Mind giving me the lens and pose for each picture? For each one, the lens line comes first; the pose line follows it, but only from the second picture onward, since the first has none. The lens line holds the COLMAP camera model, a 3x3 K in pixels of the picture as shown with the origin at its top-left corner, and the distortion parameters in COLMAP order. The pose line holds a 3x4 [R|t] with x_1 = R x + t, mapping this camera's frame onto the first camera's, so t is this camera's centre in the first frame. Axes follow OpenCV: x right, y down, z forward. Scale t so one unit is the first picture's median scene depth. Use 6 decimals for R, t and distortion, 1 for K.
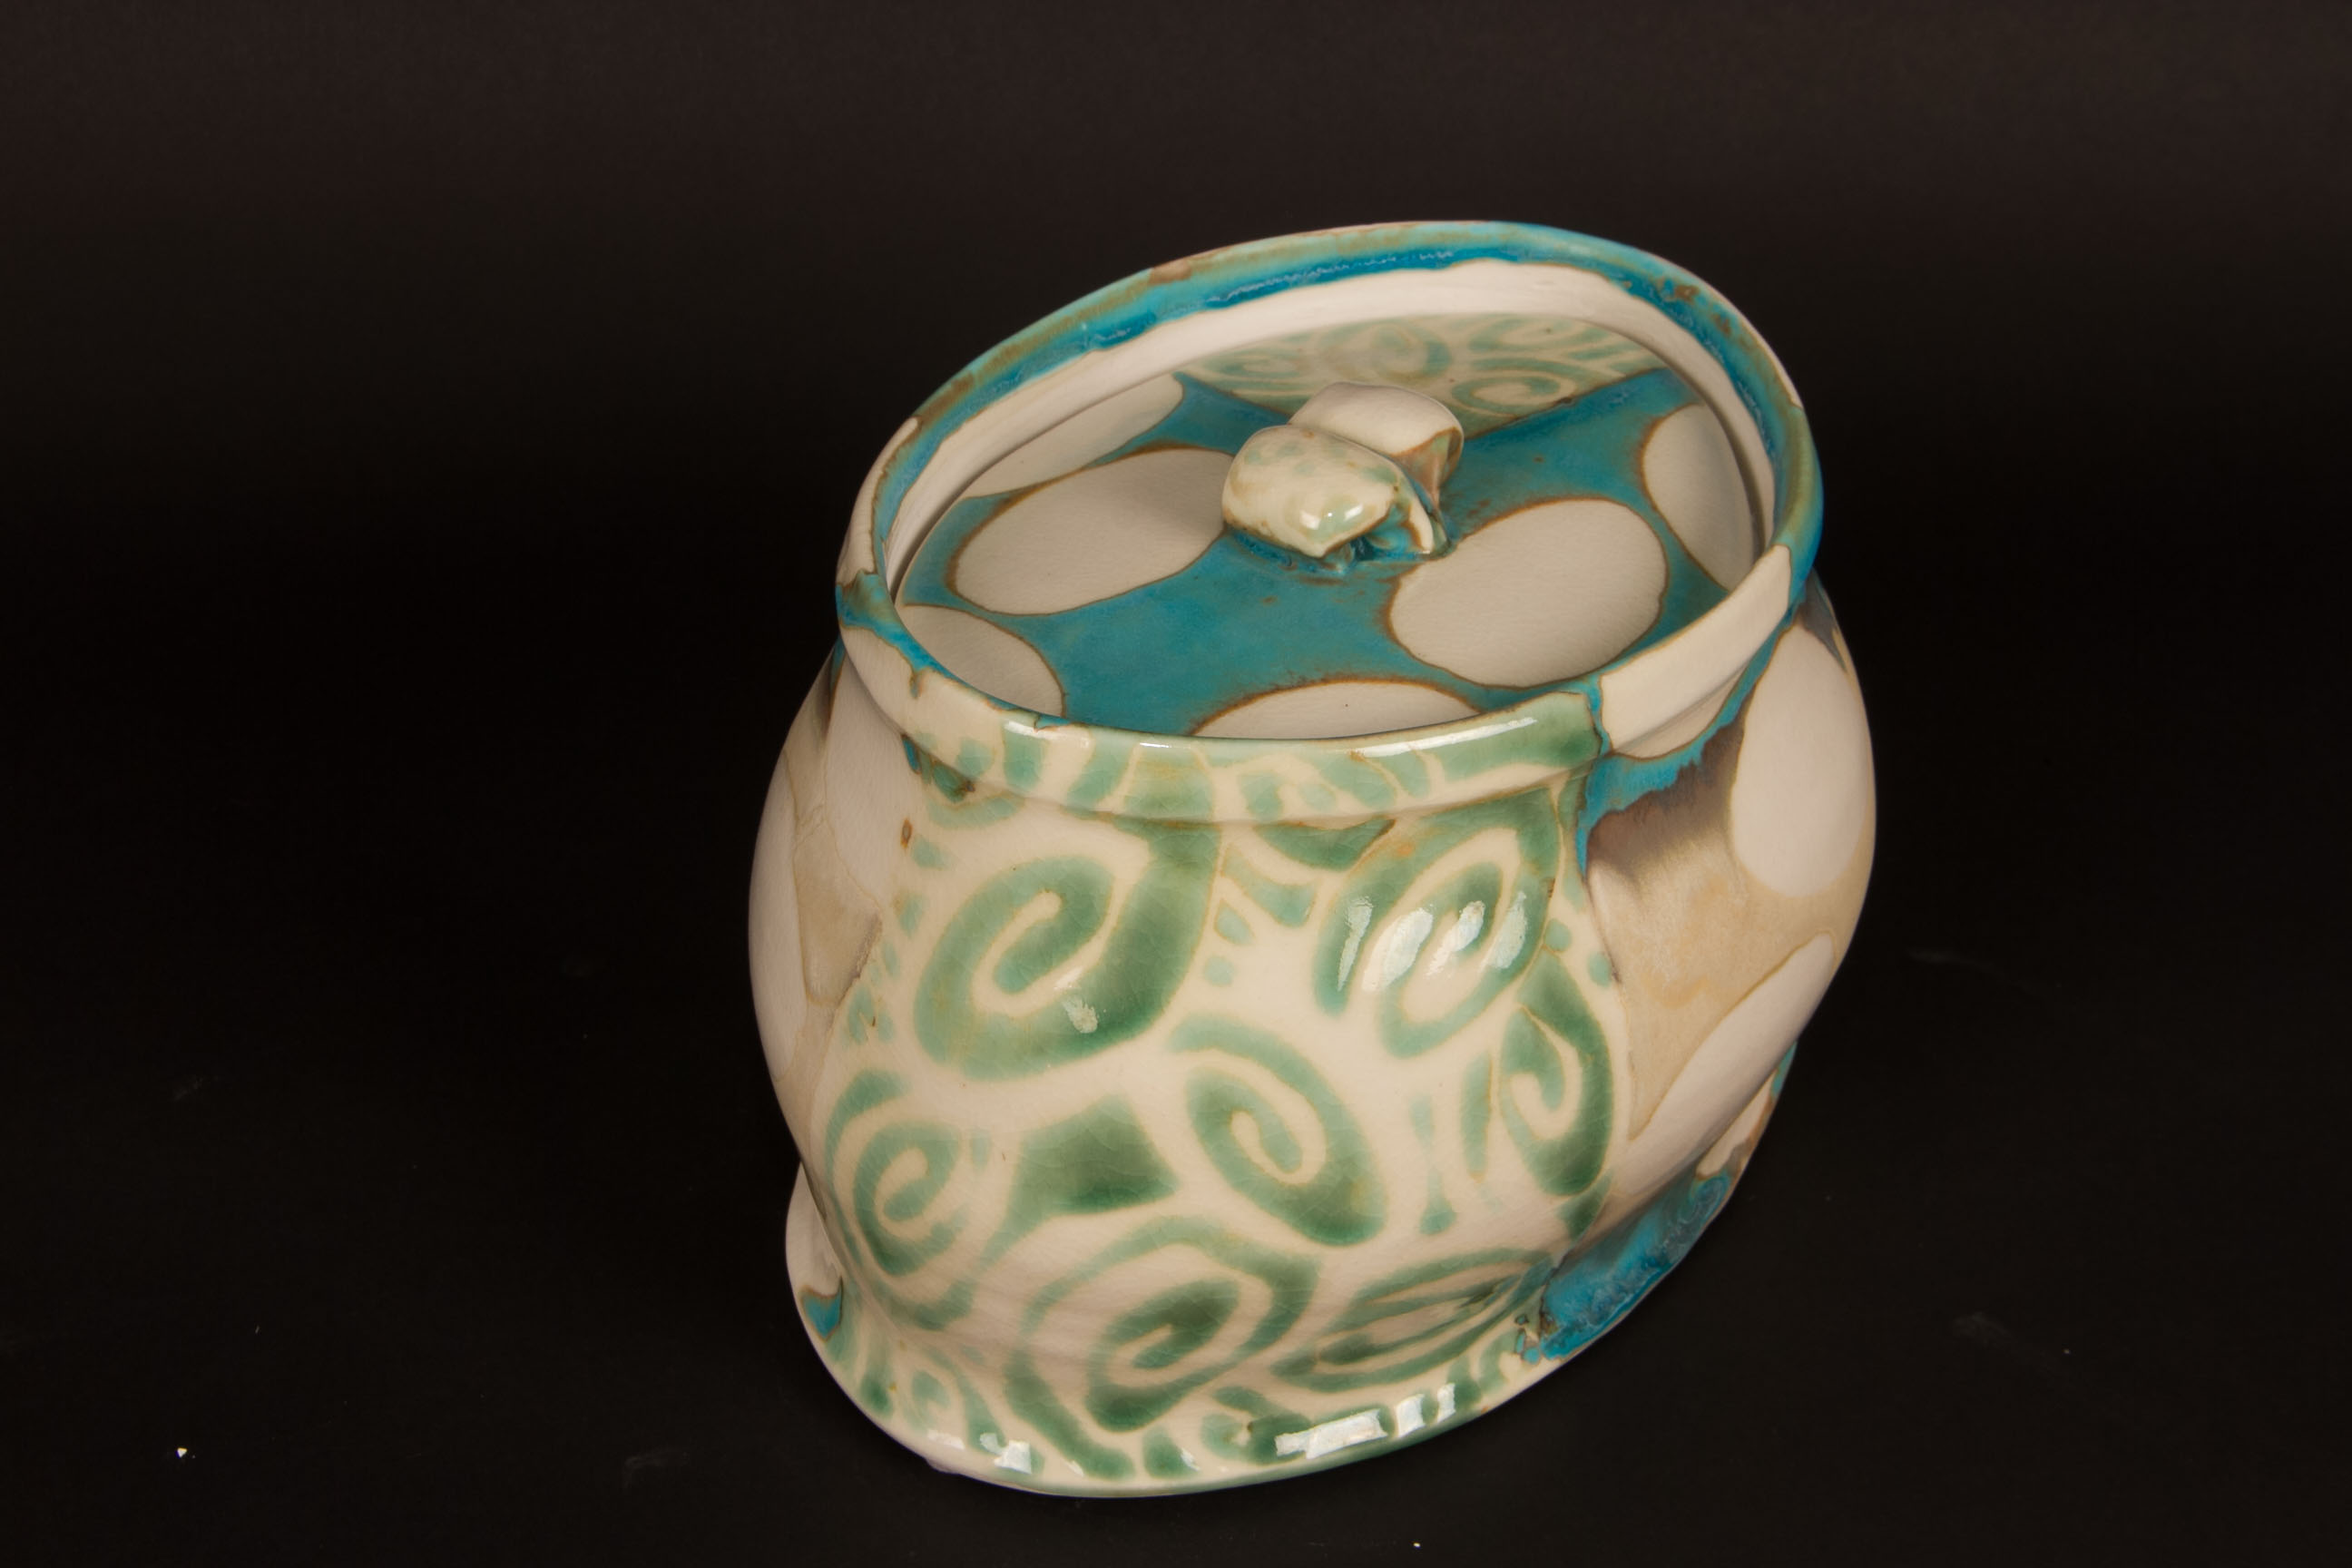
lens RADIAL K [[3827.5, 0, 1175.1], [0, 3827.5, 809.0], [0, 0, 1]] dist [-0.069155, 0.000000]
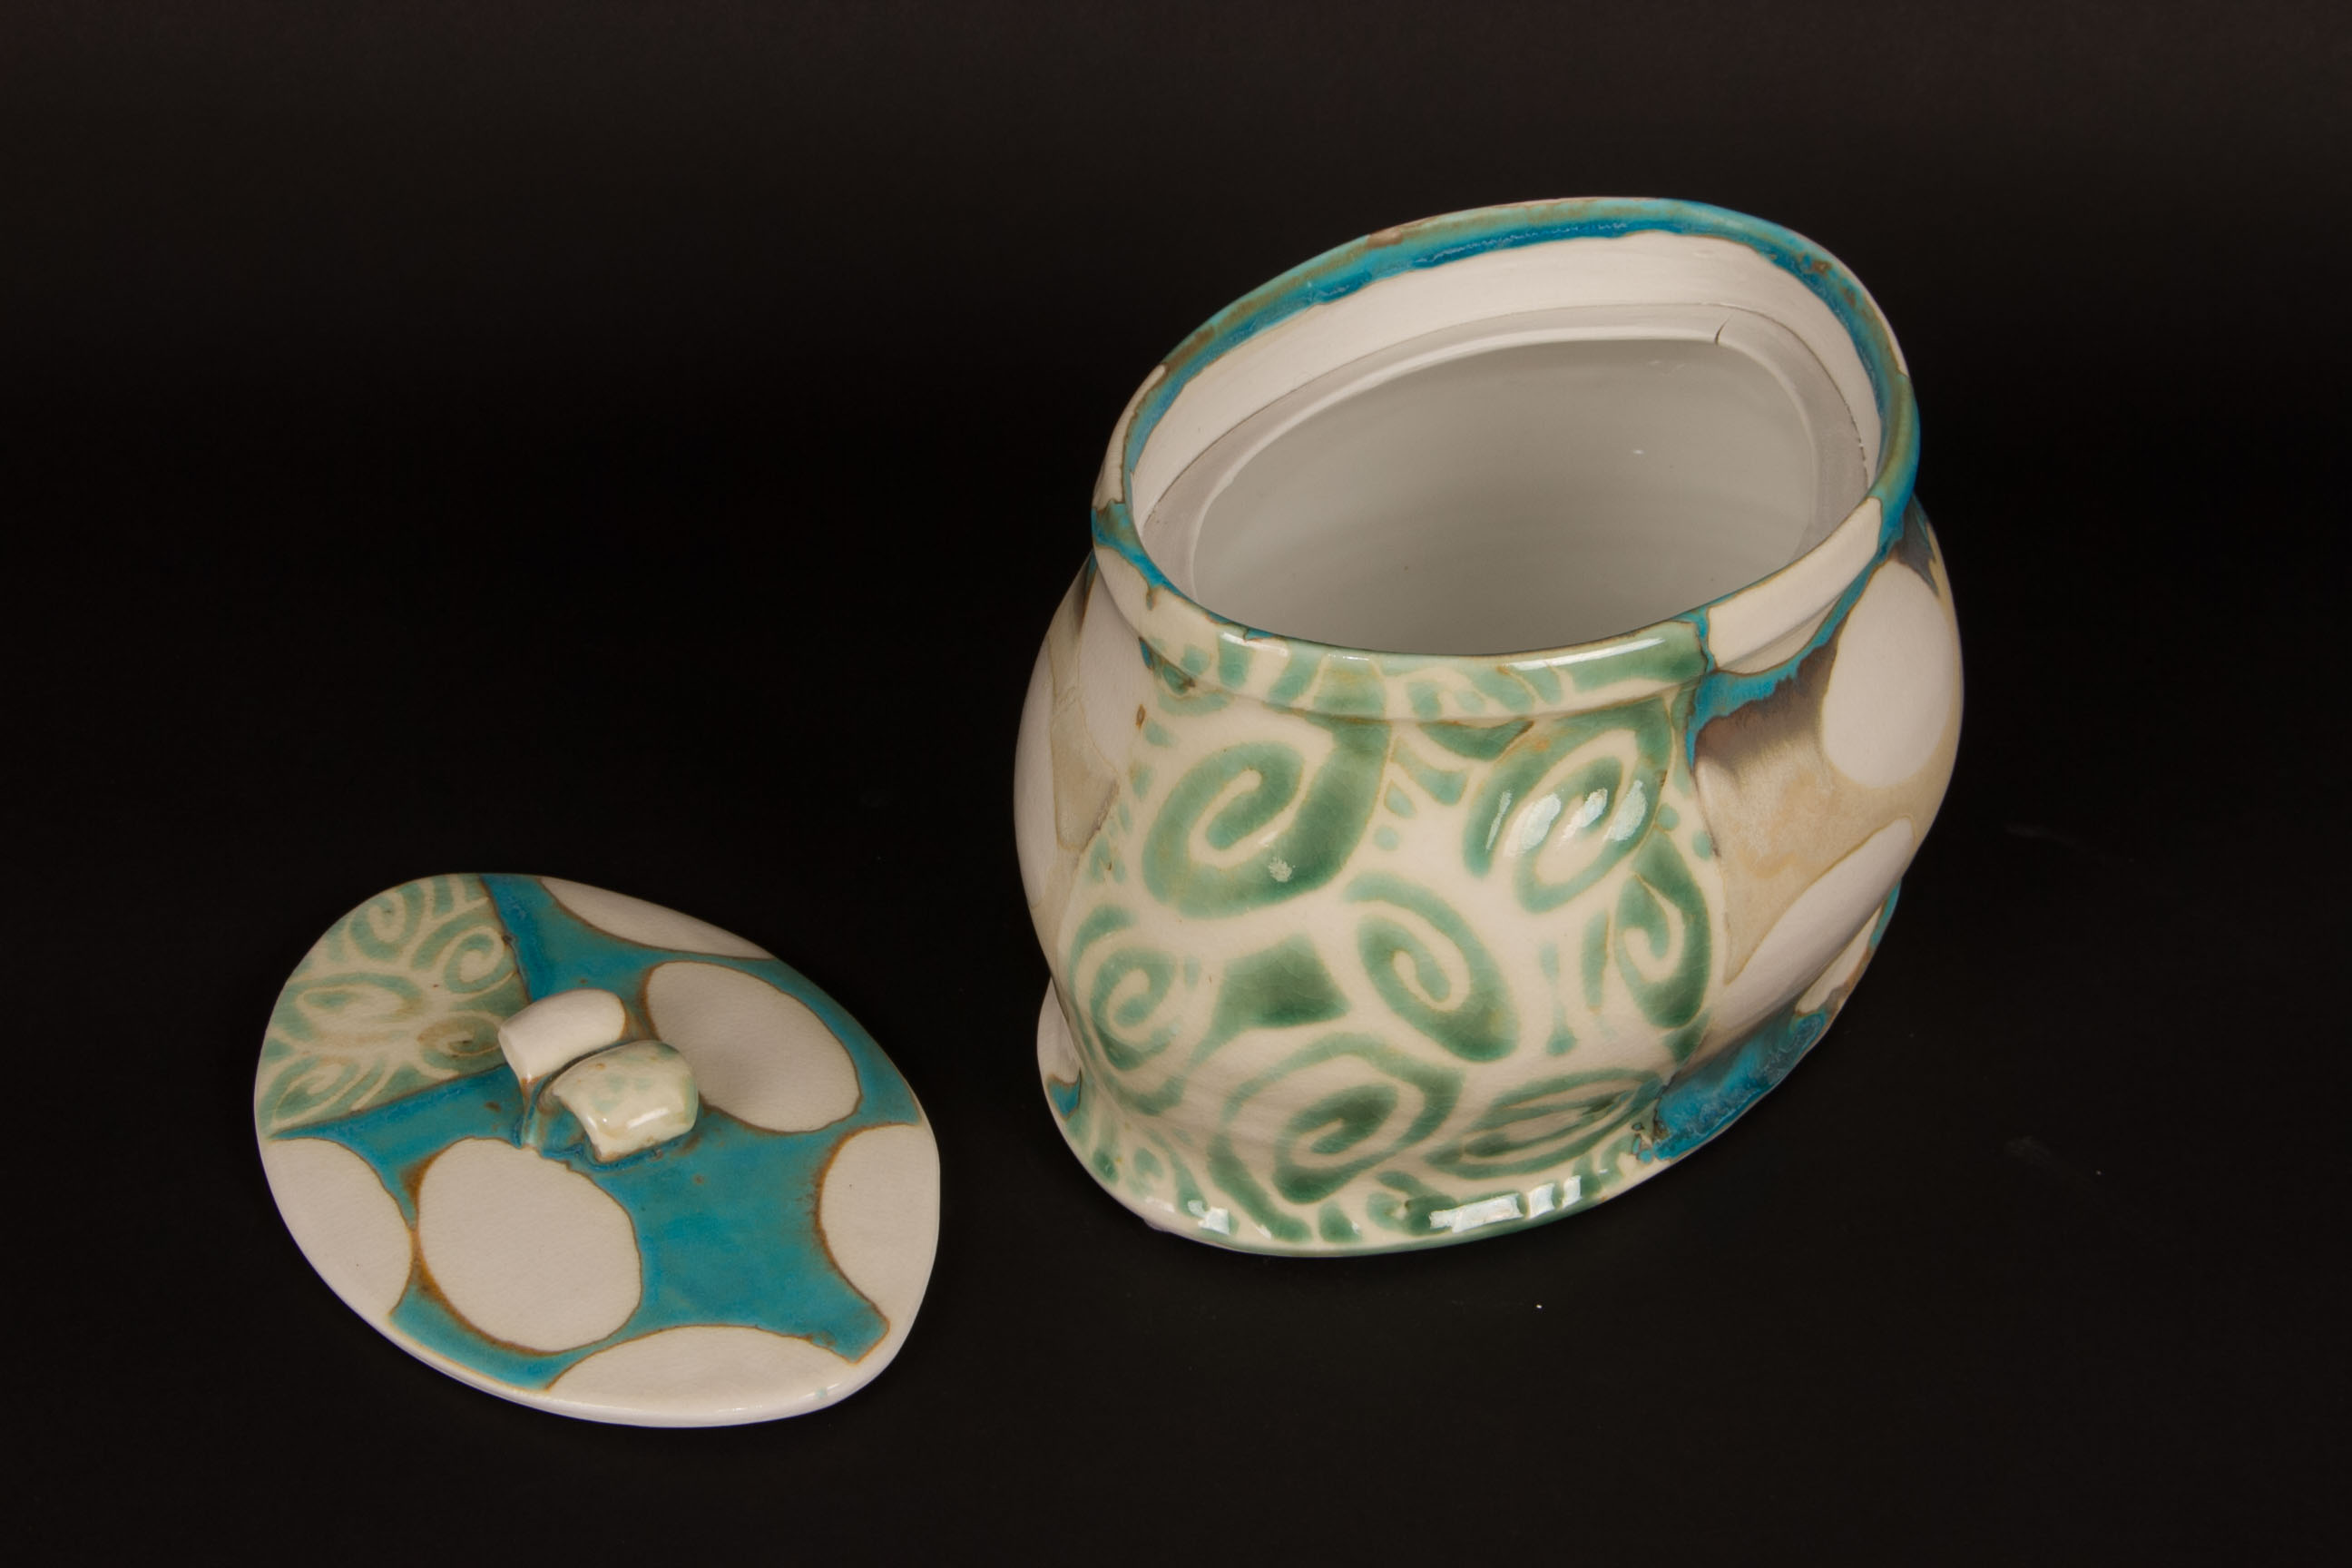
lens RADIAL K [[3827.5, 0, 1170.0], [0, 3827.5, 825.3], [0, 0, 1]] dist [-0.069155, 0.000000]
pose [[0.996293, 0.036513, -0.077886, 0.035023], [-0.031531, 0.997435, 0.064252, -0.036264], [0.080032, -0.061558, 0.994890, -0.220731]]
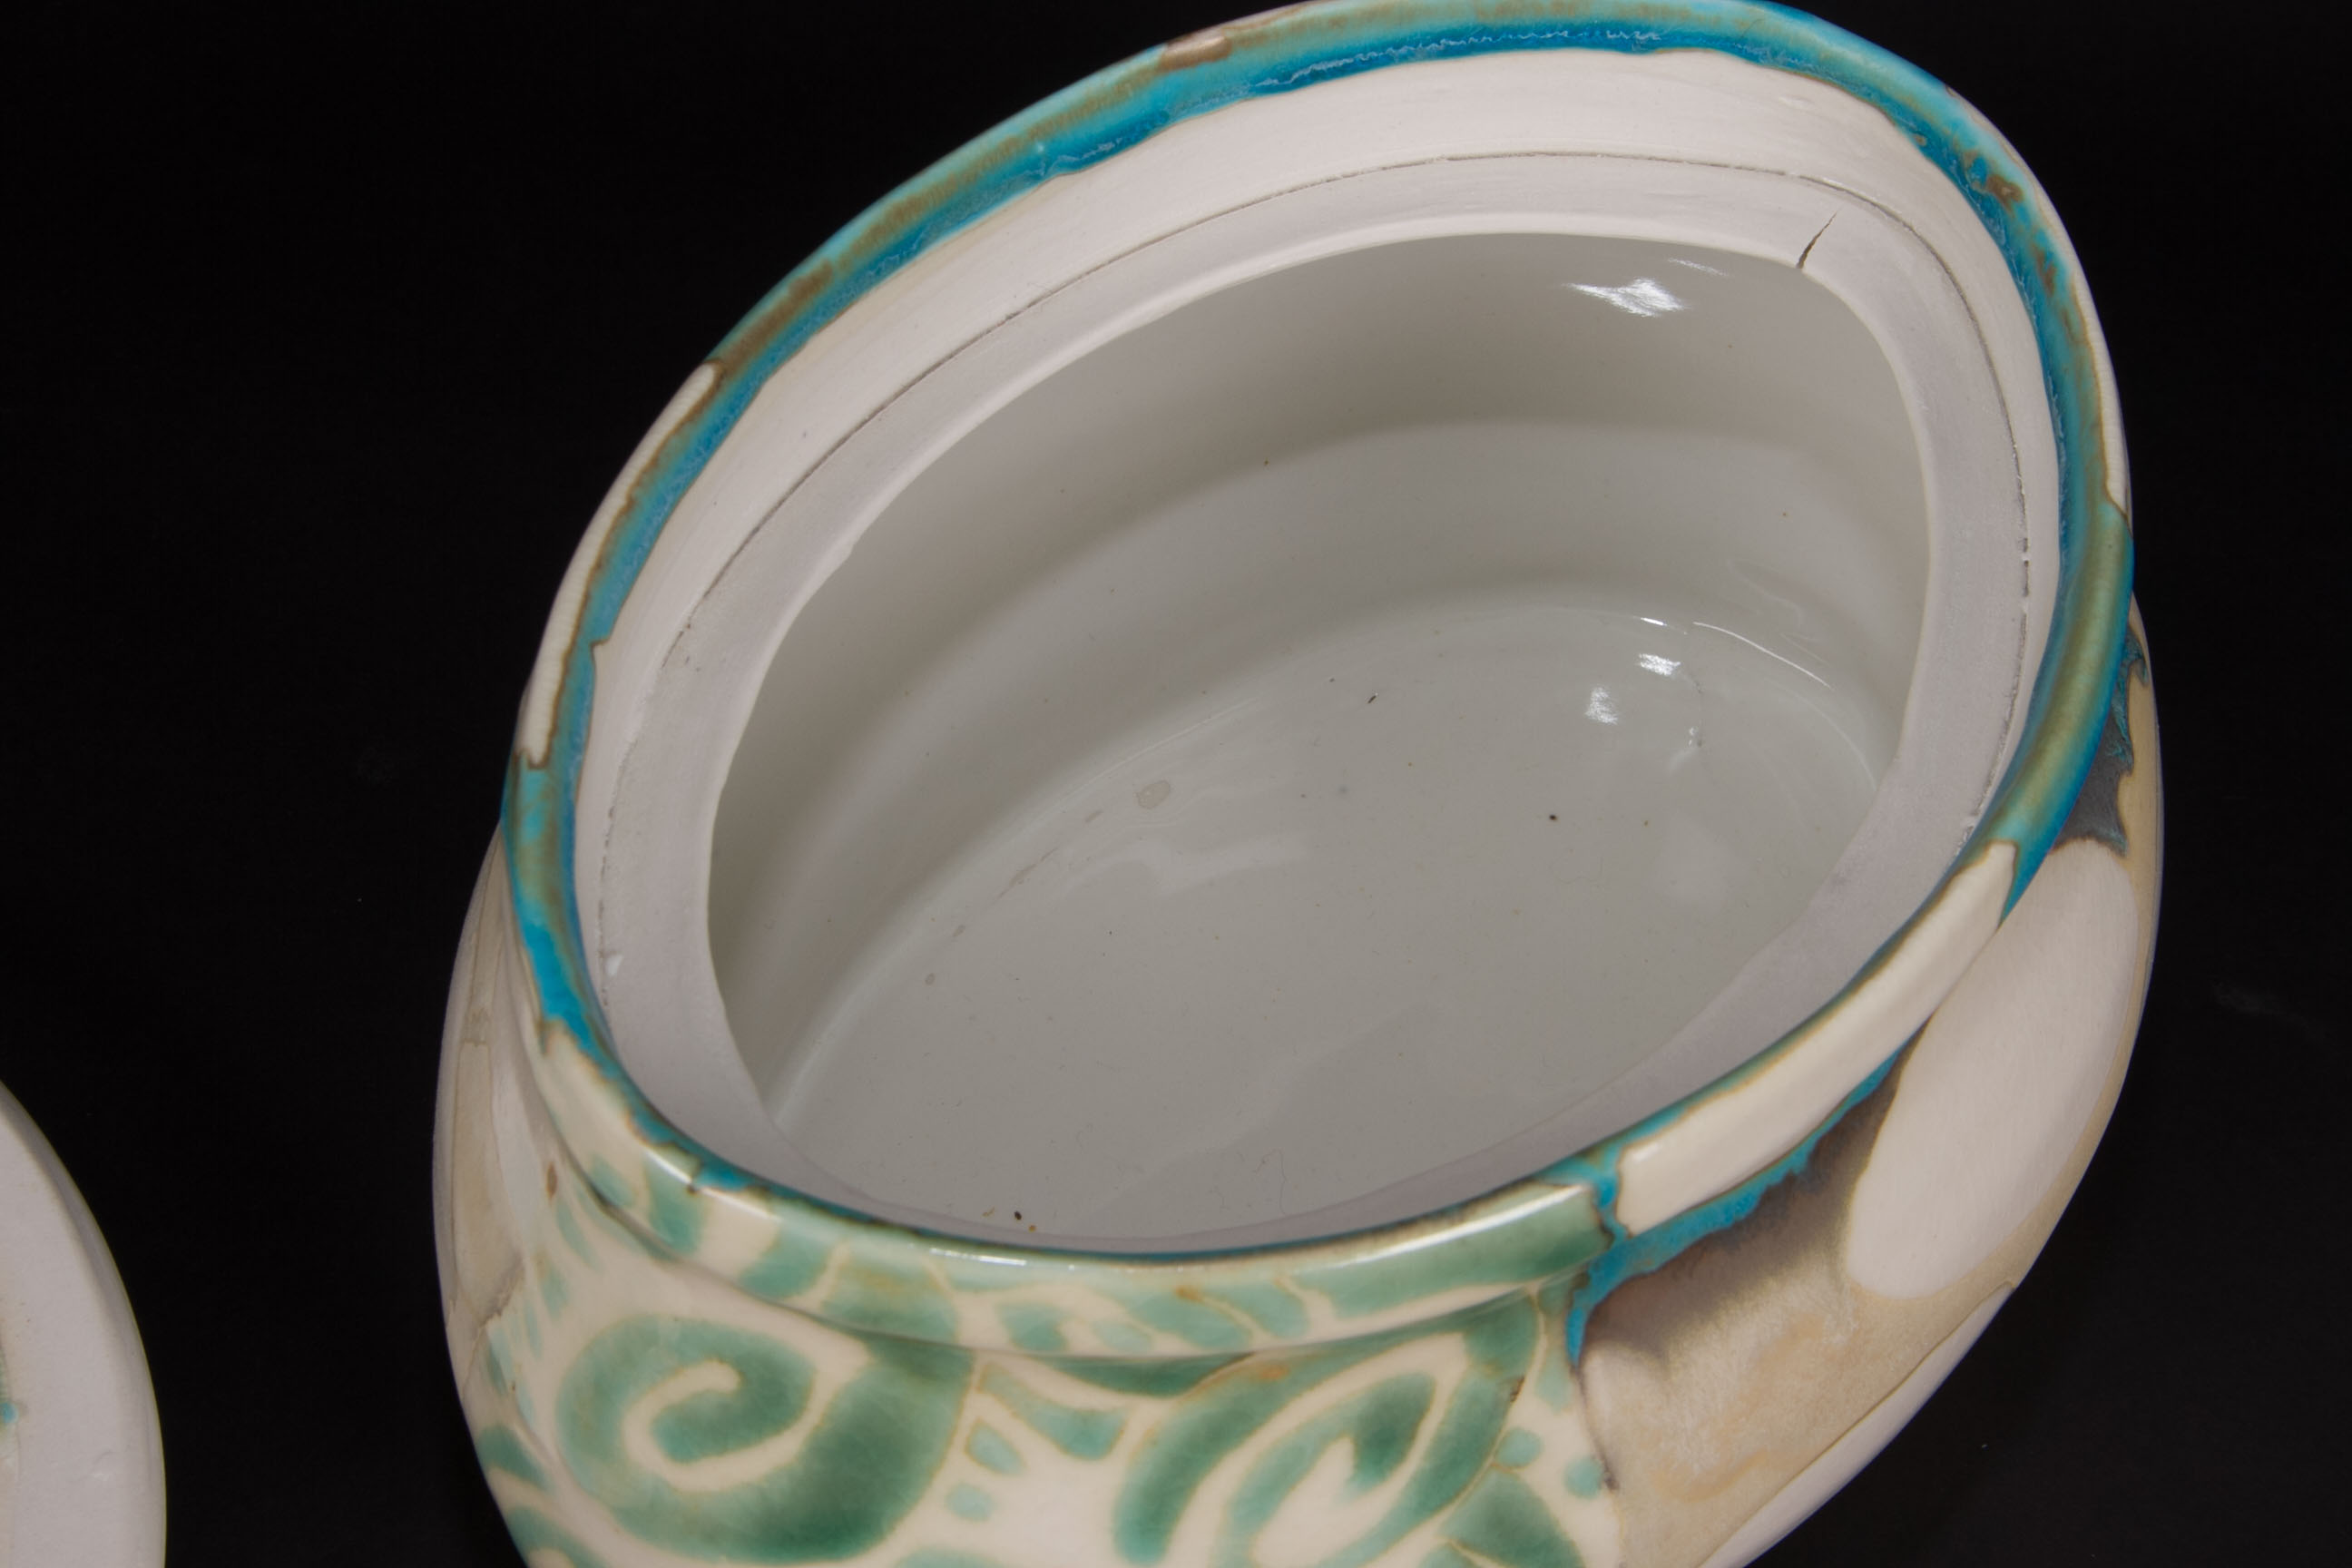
lens RADIAL K [[3827.5, 0, 1199.8], [0, 3827.5, 832.3], [0, 0, 1]] dist [-0.069155, 0.000000]
pose [[0.983585, 0.146840, -0.104876, 0.094849], [-0.095056, 0.915658, 0.390558, -0.299994], [0.153380, -0.374178, 0.914585, 0.412592]]
